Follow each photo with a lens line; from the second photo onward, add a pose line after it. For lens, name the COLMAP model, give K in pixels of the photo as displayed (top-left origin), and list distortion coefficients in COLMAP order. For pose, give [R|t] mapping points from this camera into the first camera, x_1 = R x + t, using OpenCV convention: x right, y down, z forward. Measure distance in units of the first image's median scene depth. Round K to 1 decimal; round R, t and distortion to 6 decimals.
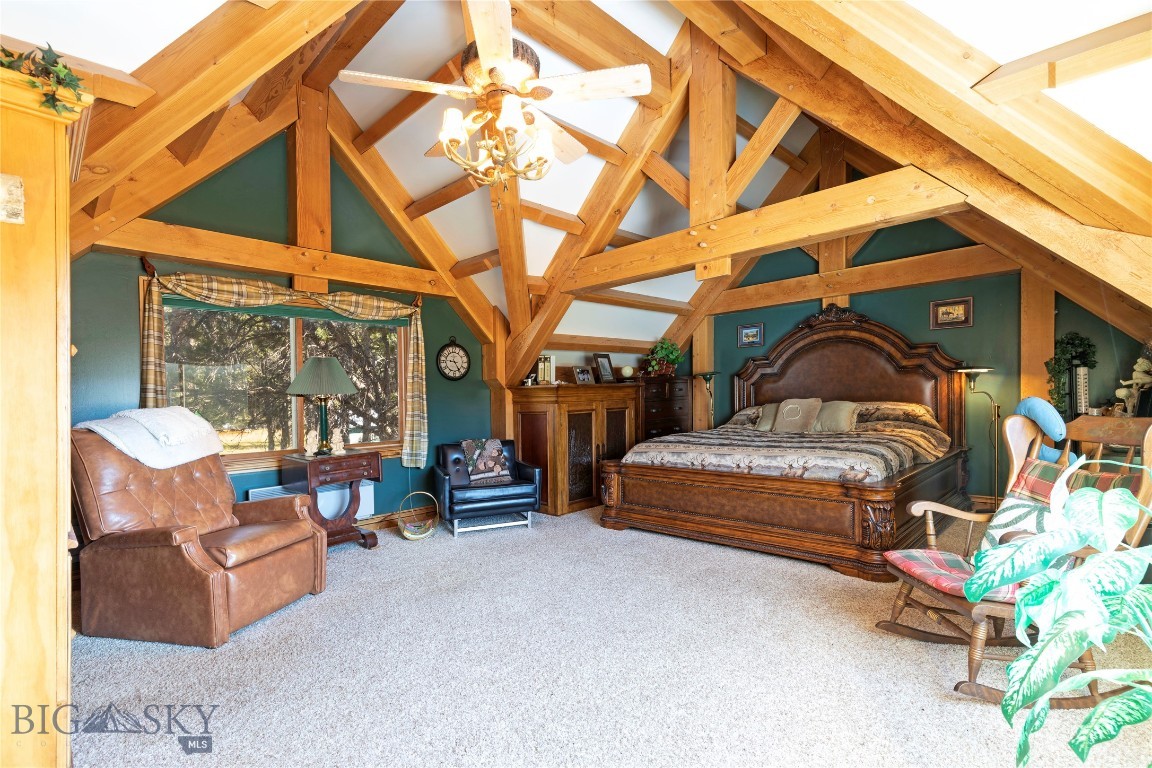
lens RADIAL K [[520.0, 0, 574.7], [0, 520.0, 428.3], [0, 0, 1]] dist [0.004609, -0.000506]
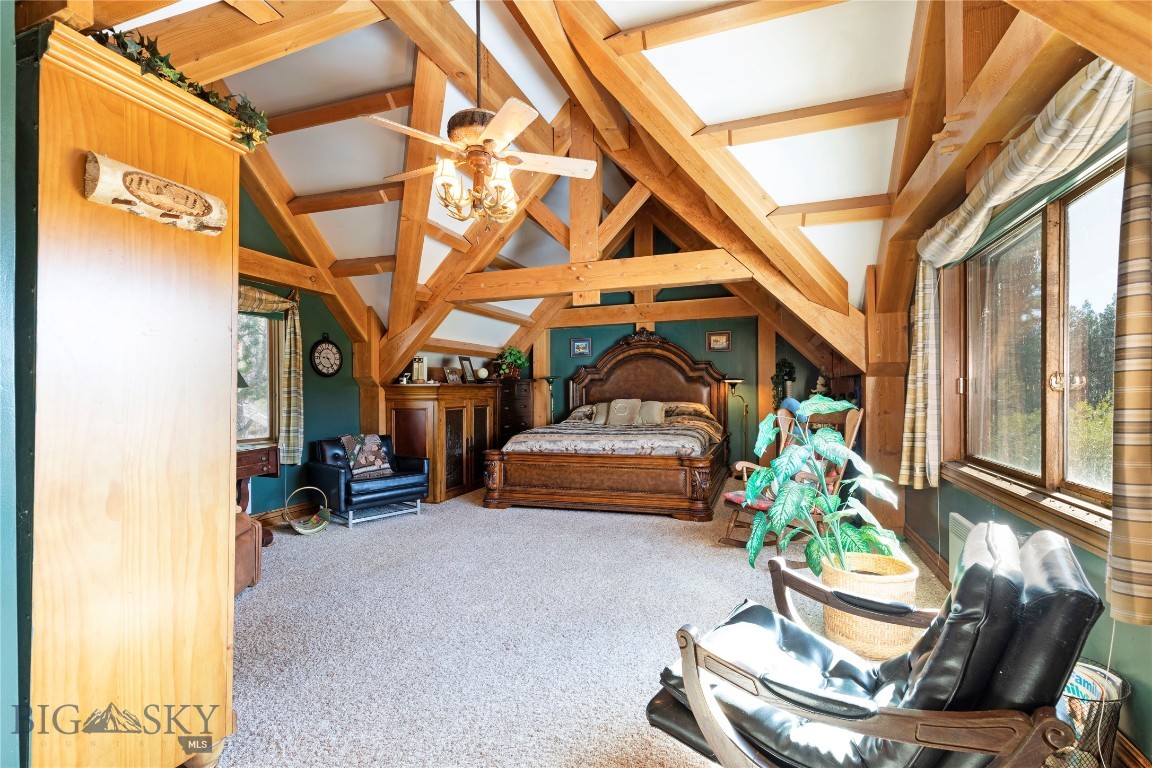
lens RADIAL K [[520.0, 0, 574.7], [0, 520.0, 428.3], [0, 0, 1]] dist [0.004609, -0.000506]
pose [[0.902533, -0.012145, 0.430449, -0.253139], [0.014172, 0.999898, -0.001502, 0.016885], [-0.430387, 0.007456, 0.902614, -0.122686]]
